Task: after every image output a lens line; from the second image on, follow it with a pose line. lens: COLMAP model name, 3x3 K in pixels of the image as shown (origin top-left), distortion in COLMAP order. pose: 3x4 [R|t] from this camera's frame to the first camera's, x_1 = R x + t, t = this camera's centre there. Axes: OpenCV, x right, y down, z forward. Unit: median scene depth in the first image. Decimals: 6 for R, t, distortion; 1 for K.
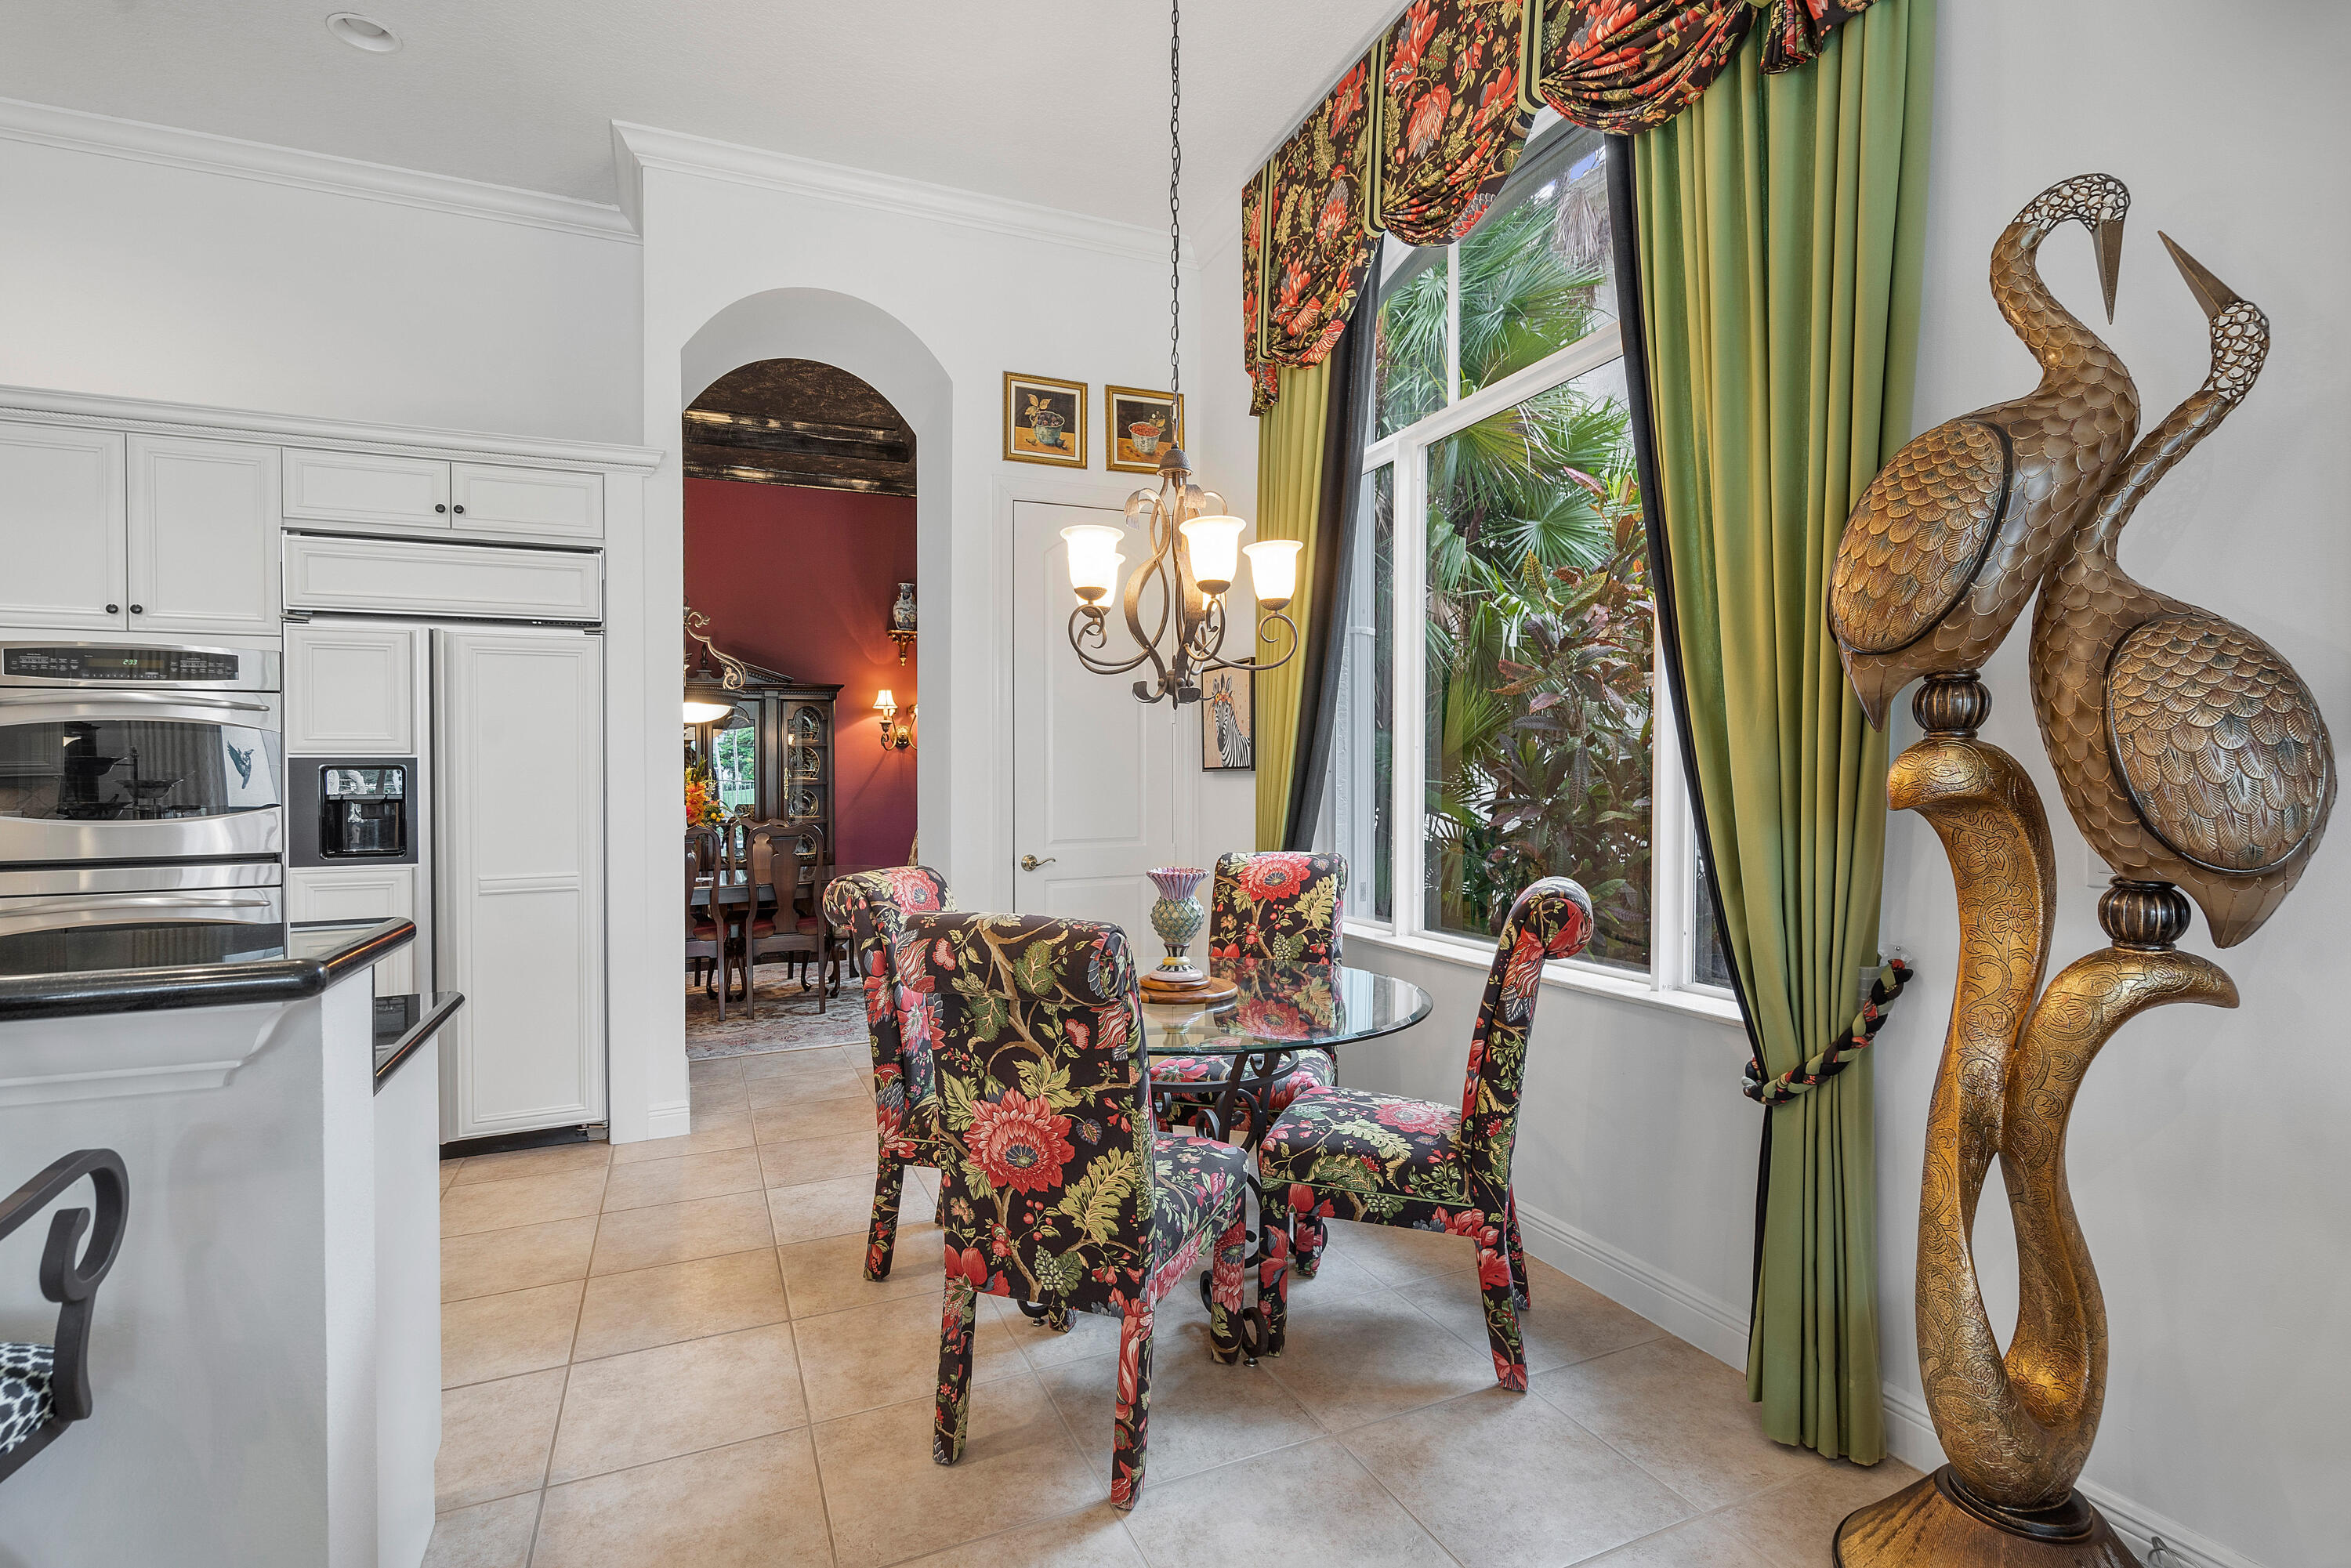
lens RADIAL K [[1080.2, 0, 1172.3], [0, 1080.2, 795.6], [0, 0, 1]] dist [0.001535, -0.000439]
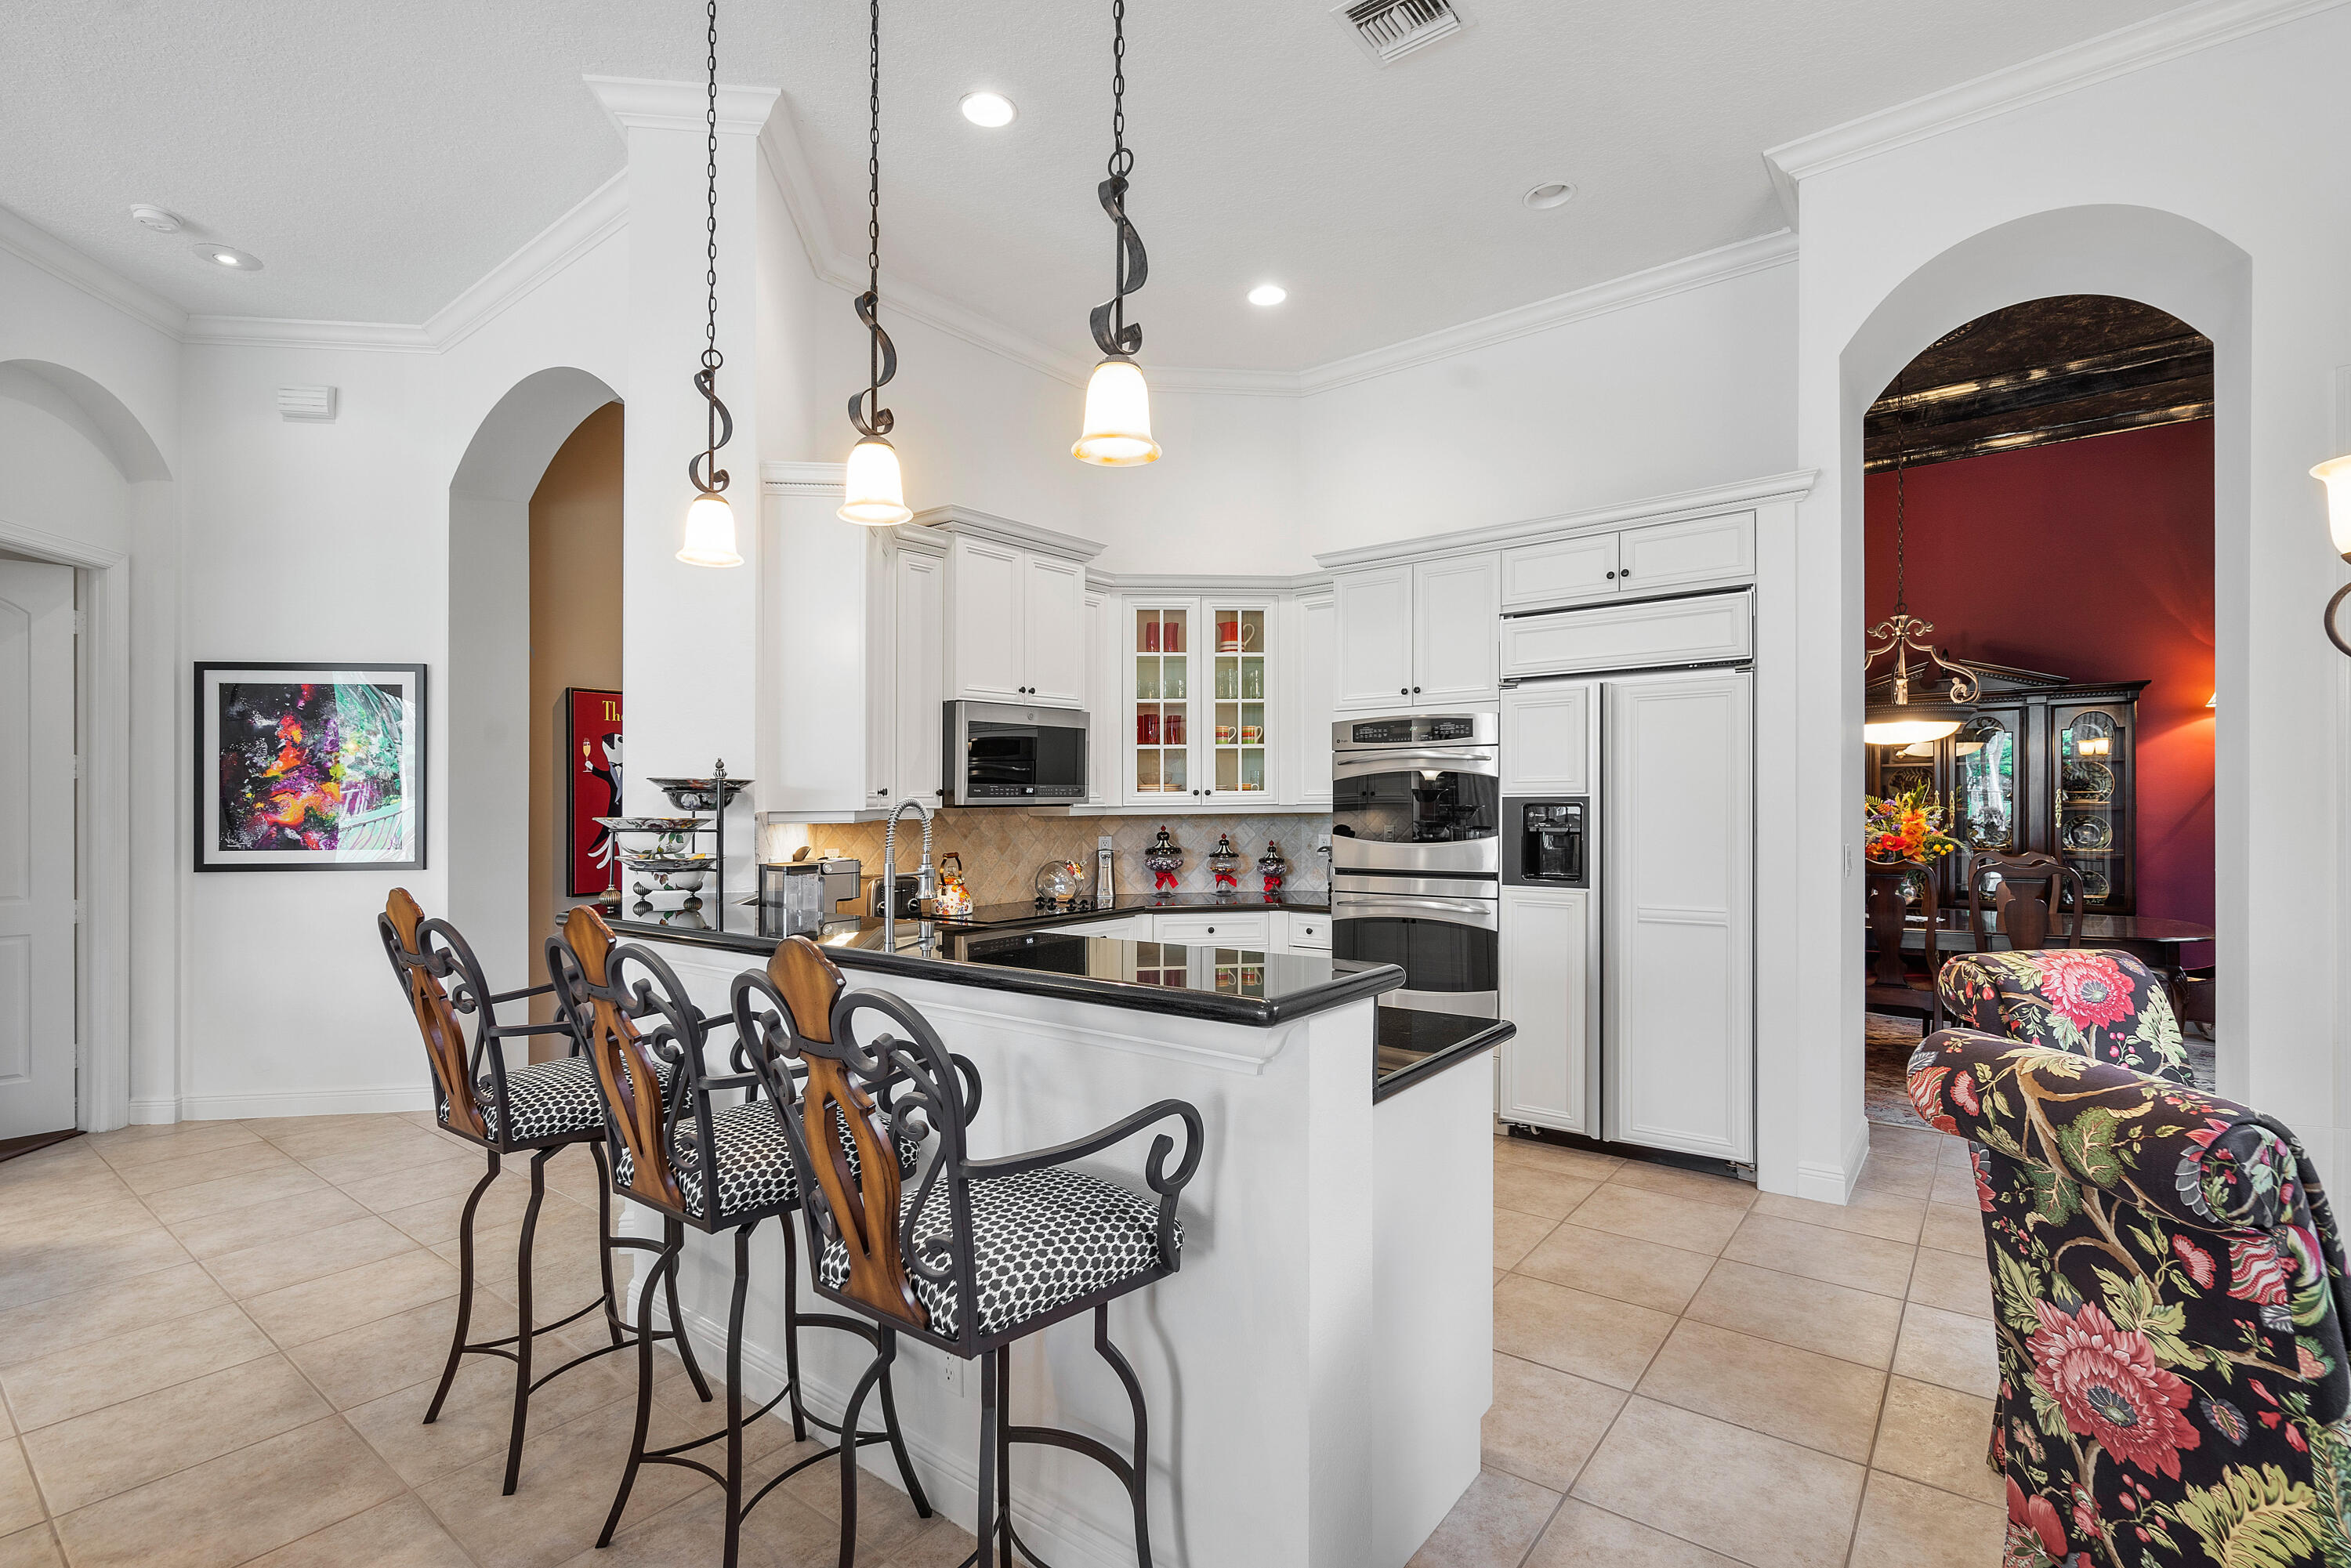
lens RADIAL K [[1080.2, 0, 1172.1], [0, 1080.2, 788.3], [0, 0, 1]] dist [0.001535, -0.000439]
pose [[0.479012, -0.004500, -0.877797, 0.181619], [-0.010116, 0.999892, -0.010646, -0.052340], [0.877750, 0.013979, 0.478914, 0.119222]]
